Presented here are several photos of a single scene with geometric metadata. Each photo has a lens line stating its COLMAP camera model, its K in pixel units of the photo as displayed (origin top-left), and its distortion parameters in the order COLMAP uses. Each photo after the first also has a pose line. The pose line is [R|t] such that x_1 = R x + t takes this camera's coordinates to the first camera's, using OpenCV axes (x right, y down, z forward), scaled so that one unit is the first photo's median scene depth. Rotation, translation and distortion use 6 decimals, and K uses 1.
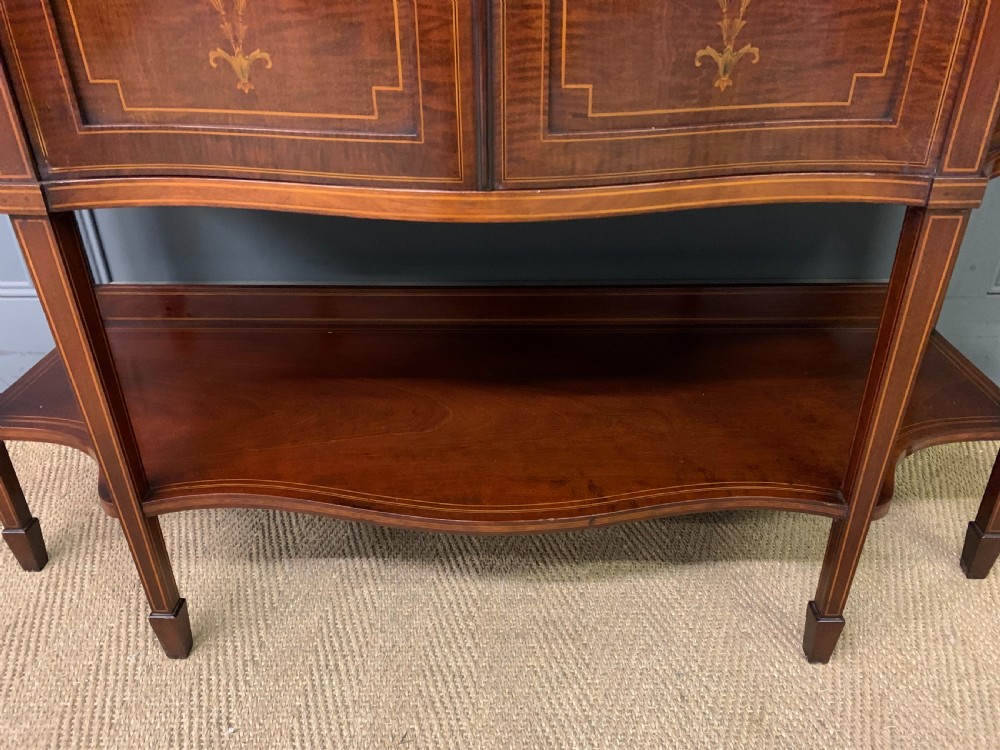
lens RADIAL K [[763.9, 0, 503.1], [0, 763.9, 361.0], [0, 0, 1]] dist [0.025267, -0.003905]
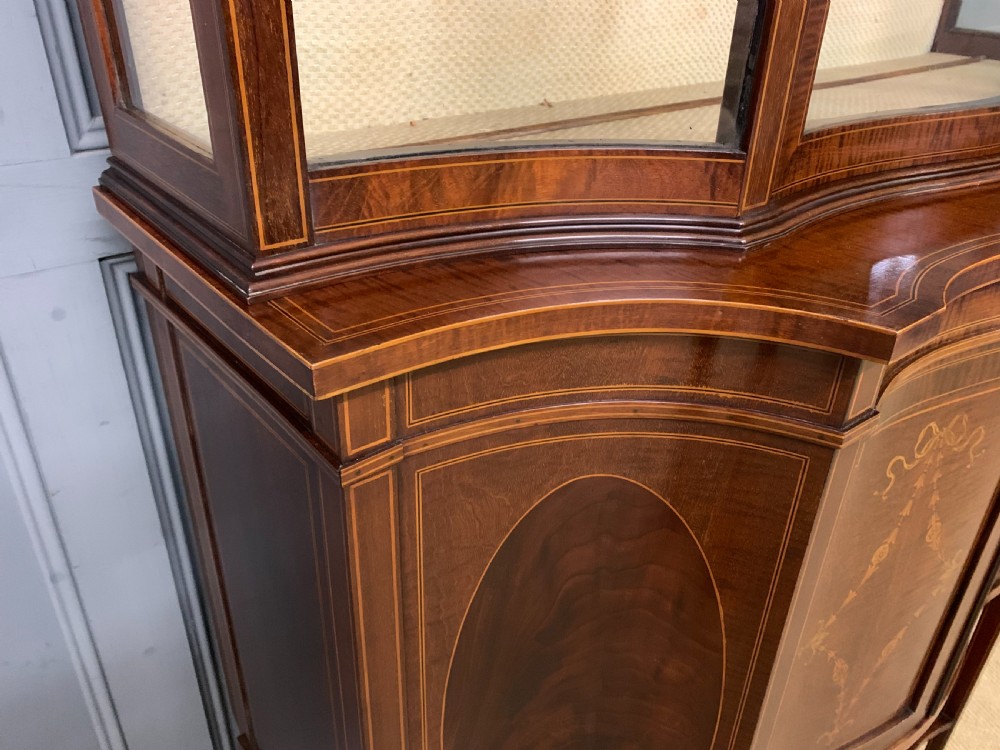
lens RADIAL K [[777.4, 0, 504.0], [0, 777.4, 367.2], [0, 0, 1]] dist [0.010662, 0.007383]
pose [[0.765007, -0.283167, 0.578429, -1.270645], [0.278001, 0.955359, 0.100019, -1.181481], [-0.580930, 0.084289, 0.809578, 0.165399]]
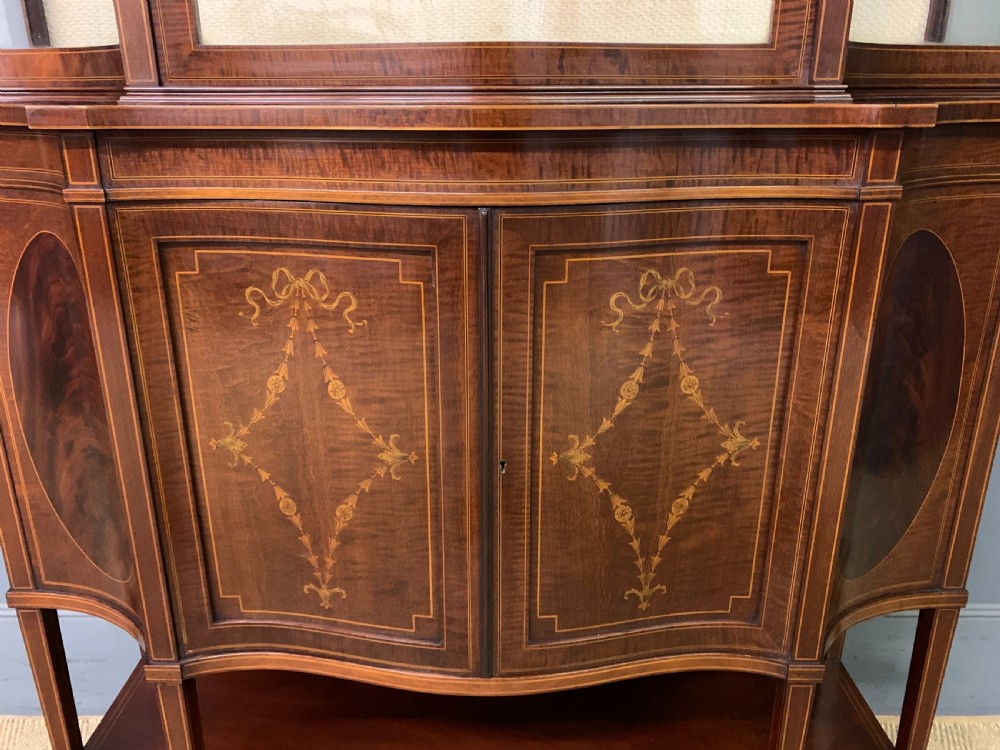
lens RADIAL K [[781.9, 0, 493.5], [0, 781.9, 369.1], [0, 0, 1]] dist [0.050641, -0.083331]
pose [[0.999892, 0.003884, 0.014147, -0.030818], [-0.001543, 0.986817, -0.161831, -0.523991], [-0.014589, 0.161792, 0.986717, -0.549372]]
